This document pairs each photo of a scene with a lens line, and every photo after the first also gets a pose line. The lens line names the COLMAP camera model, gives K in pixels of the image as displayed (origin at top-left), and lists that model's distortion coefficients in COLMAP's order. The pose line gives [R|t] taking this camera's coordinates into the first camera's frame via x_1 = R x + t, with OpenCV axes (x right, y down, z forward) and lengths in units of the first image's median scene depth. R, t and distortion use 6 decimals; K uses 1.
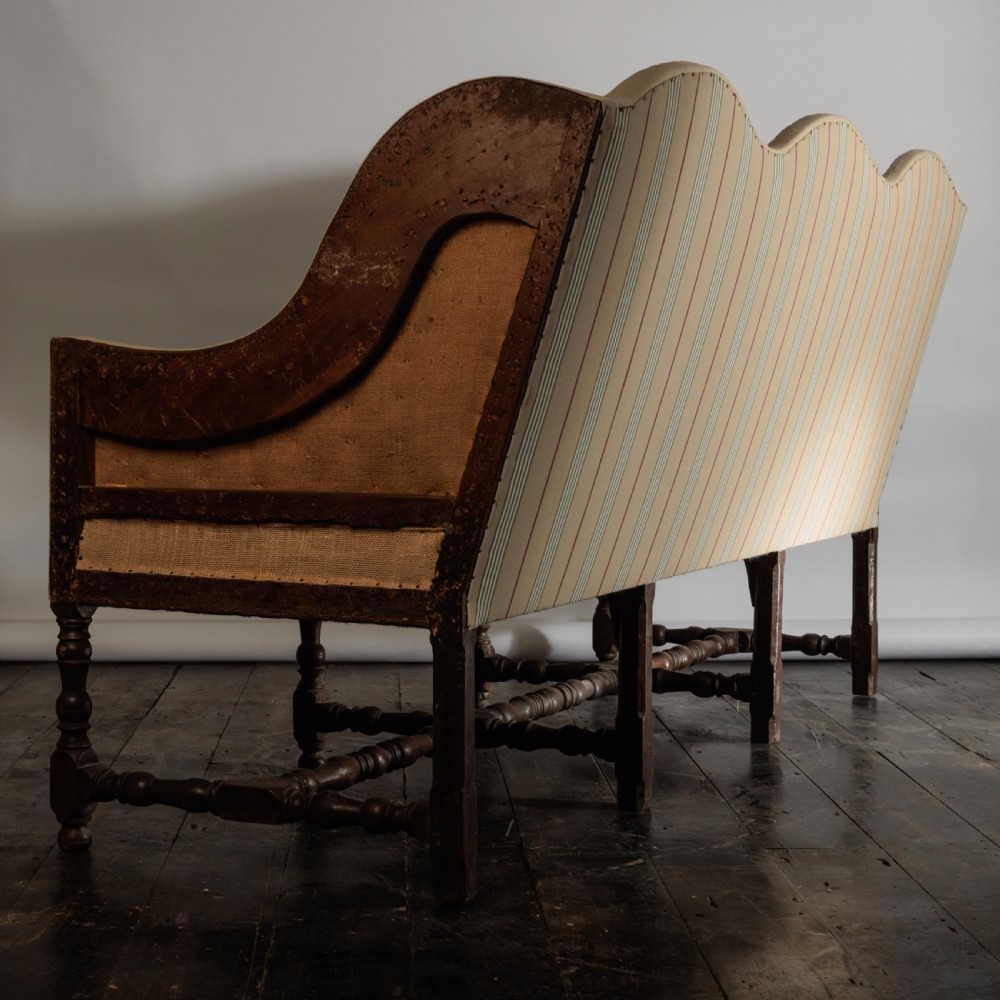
lens RADIAL K [[1969.3, 0, 392.3], [0, 1969.3, 457.4], [0, 0, 1]] dist [-0.023009, -0.076992]
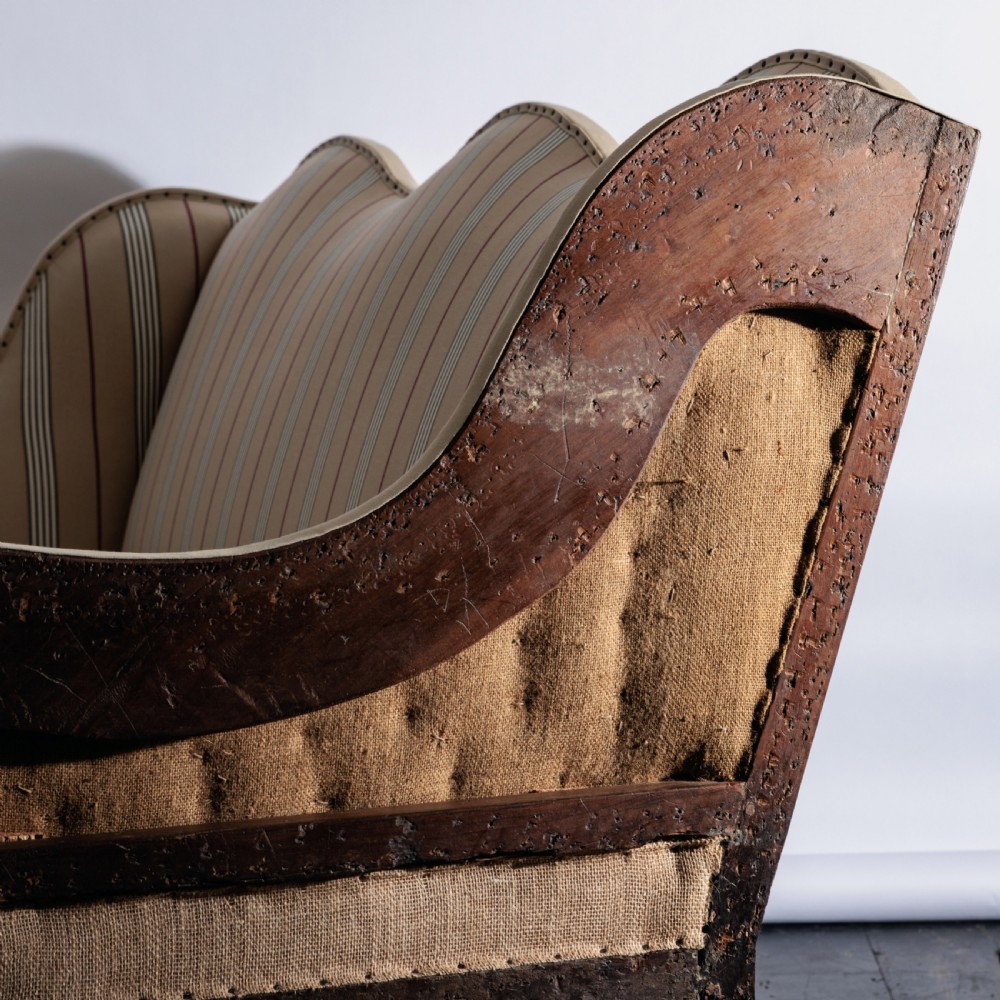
lens RADIAL K [[2906.7, 0, 498.6], [0, 2906.7, 498.9], [0, 0, 1]] dist [0.022608, -0.865732]
pose [[0.640640, -0.058753, 0.765590, -0.649365], [0.047277, 0.998195, 0.037043, -0.096180], [-0.766385, 0.012463, 0.642261, 0.477469]]
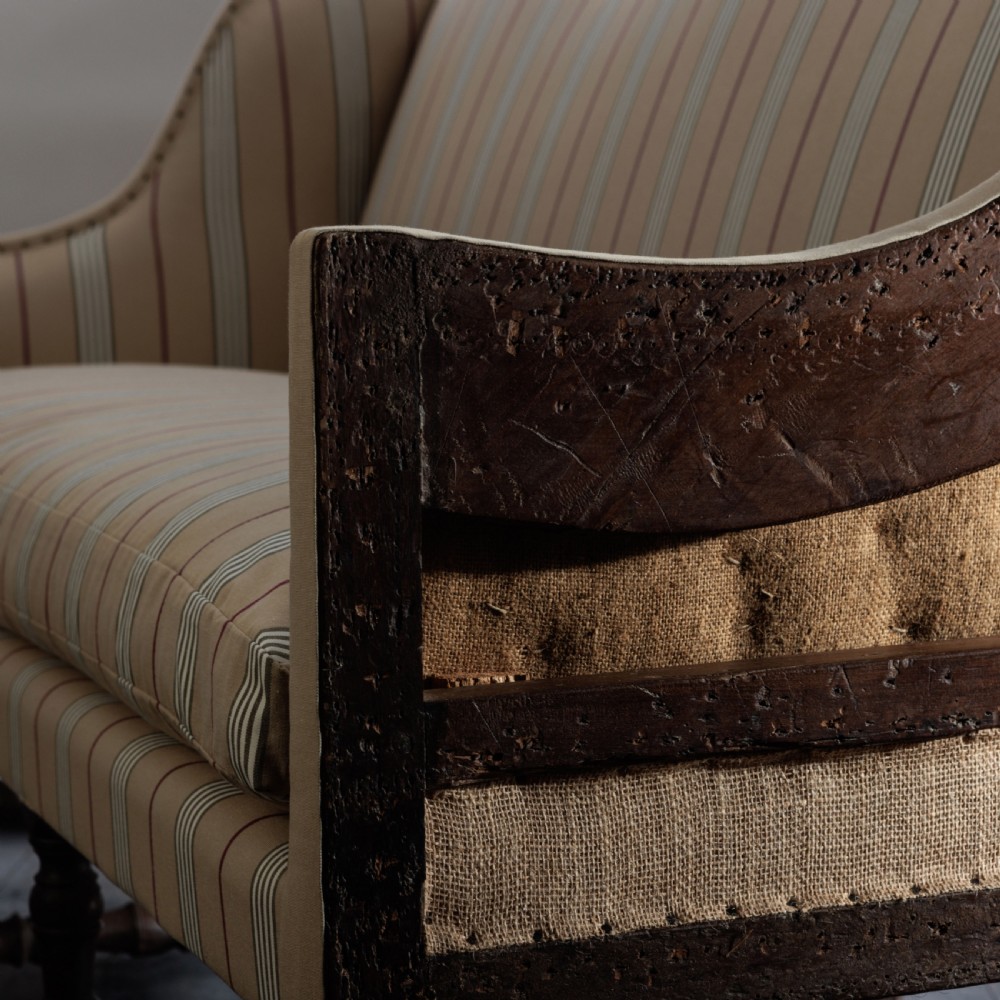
lens RADIAL K [[2933.9, 0, 369.6], [0, 2933.9, 500.6], [0, 0, 1]] dist [0.002593, -0.557534]
pose [[0.666718, -0.091908, 0.739621, -0.548323], [0.055578, 0.995735, 0.073635, -0.056207], [-0.743235, -0.007987, 0.668983, 0.733703]]
